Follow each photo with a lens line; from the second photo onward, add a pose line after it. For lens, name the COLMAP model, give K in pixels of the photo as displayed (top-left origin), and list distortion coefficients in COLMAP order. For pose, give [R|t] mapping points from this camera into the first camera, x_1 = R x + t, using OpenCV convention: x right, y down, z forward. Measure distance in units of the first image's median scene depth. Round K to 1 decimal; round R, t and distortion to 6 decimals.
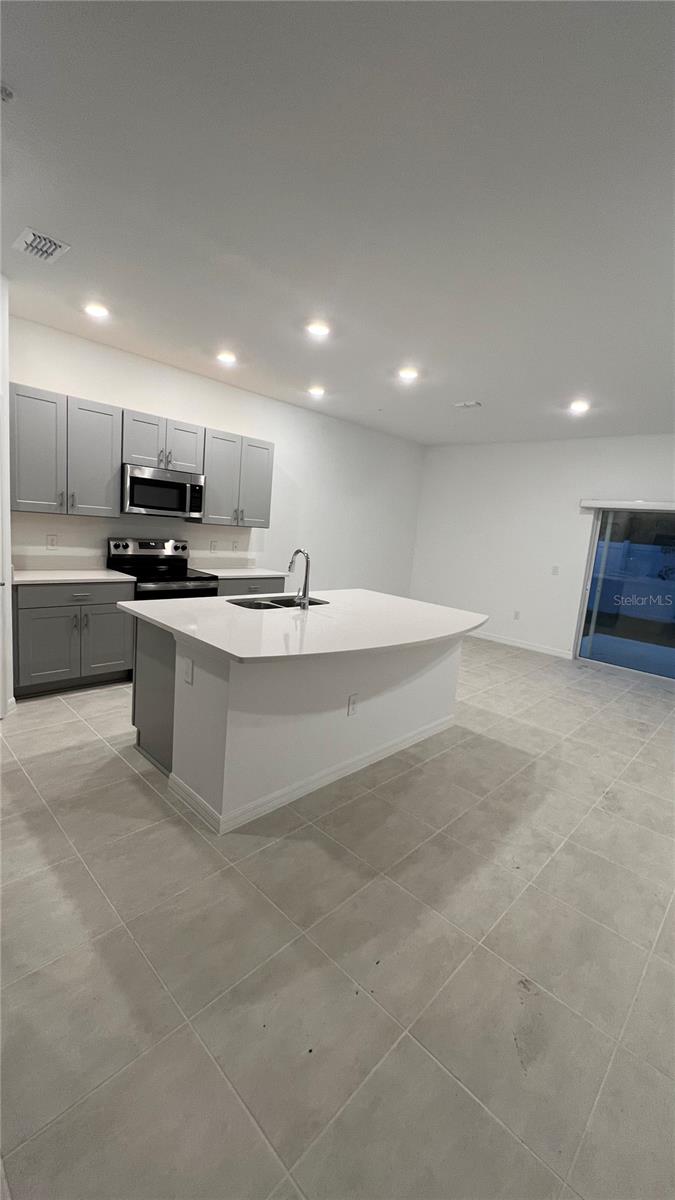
lens RADIAL K [[475.9, 0, 339.6], [0, 475.9, 595.8], [0, 0, 1]] dist [0.003742, 0.000227]
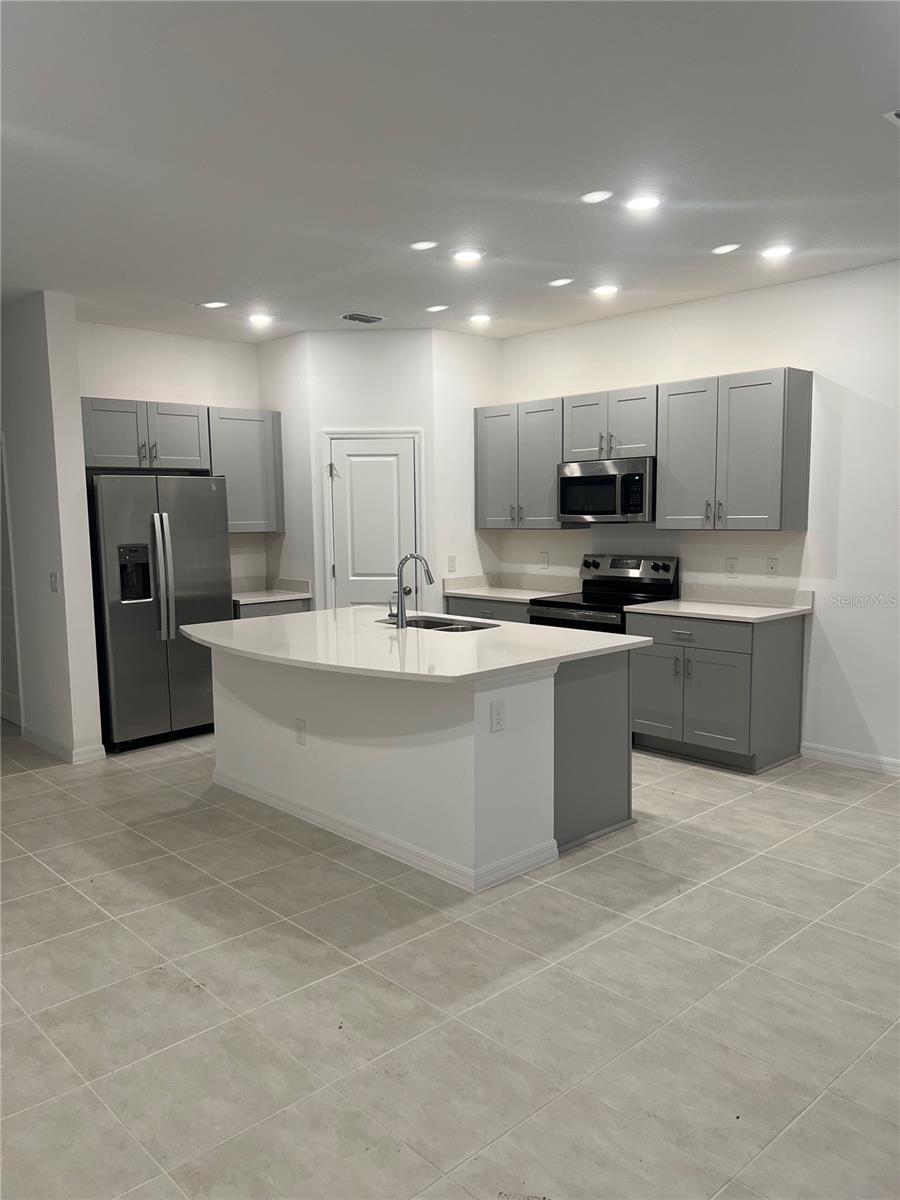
lens RADIAL K [[903.2, 0, 451.9], [0, 903.2, 604.4], [0, 0, 1]] dist [0.044854, -0.036040]
pose [[-0.056337, 0.018981, -0.998231, 1.253972], [-0.137540, 0.990139, 0.026589, -0.056418], [0.988893, 0.138795, -0.053171, 1.034477]]
